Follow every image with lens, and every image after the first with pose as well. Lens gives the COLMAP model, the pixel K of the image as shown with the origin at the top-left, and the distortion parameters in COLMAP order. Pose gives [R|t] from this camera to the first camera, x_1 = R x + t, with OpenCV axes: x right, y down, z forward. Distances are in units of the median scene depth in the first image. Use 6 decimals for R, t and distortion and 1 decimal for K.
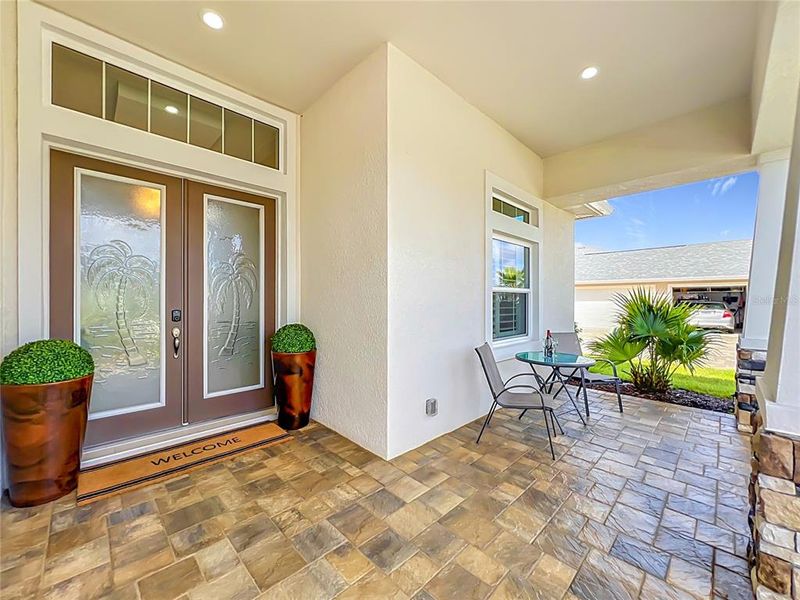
lens RADIAL K [[322.9, 0, 389.1], [0, 322.9, 299.9], [0, 0, 1]] dist [-0.003855, 0.001141]
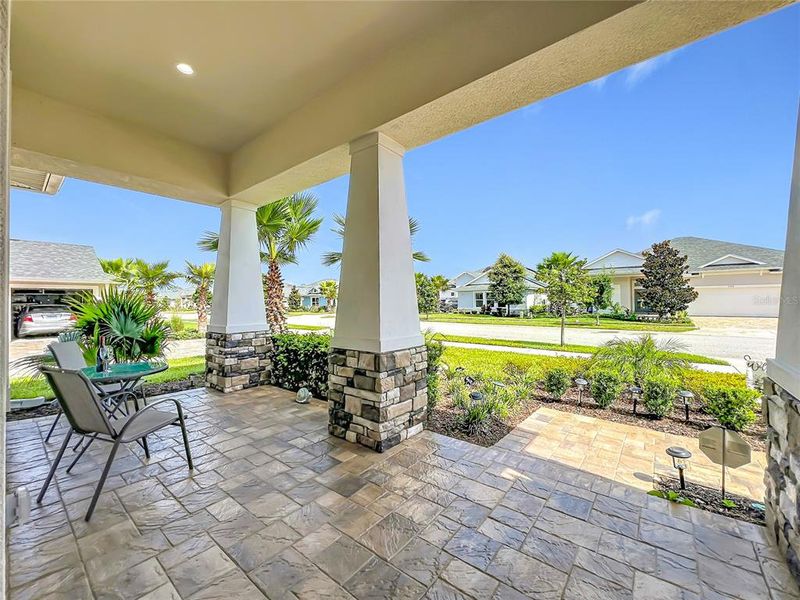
lens RADIAL K [[322.9, 0, 406.5], [0, 322.9, 301.3], [0, 0, 1]] dist [-0.003855, 0.001141]
pose [[-0.143588, 0.000566, 0.989637, -0.516764], [0.006892, 0.999976, 0.000428, 0.018300], [-0.989614, 0.006882, -0.143589, 0.542205]]
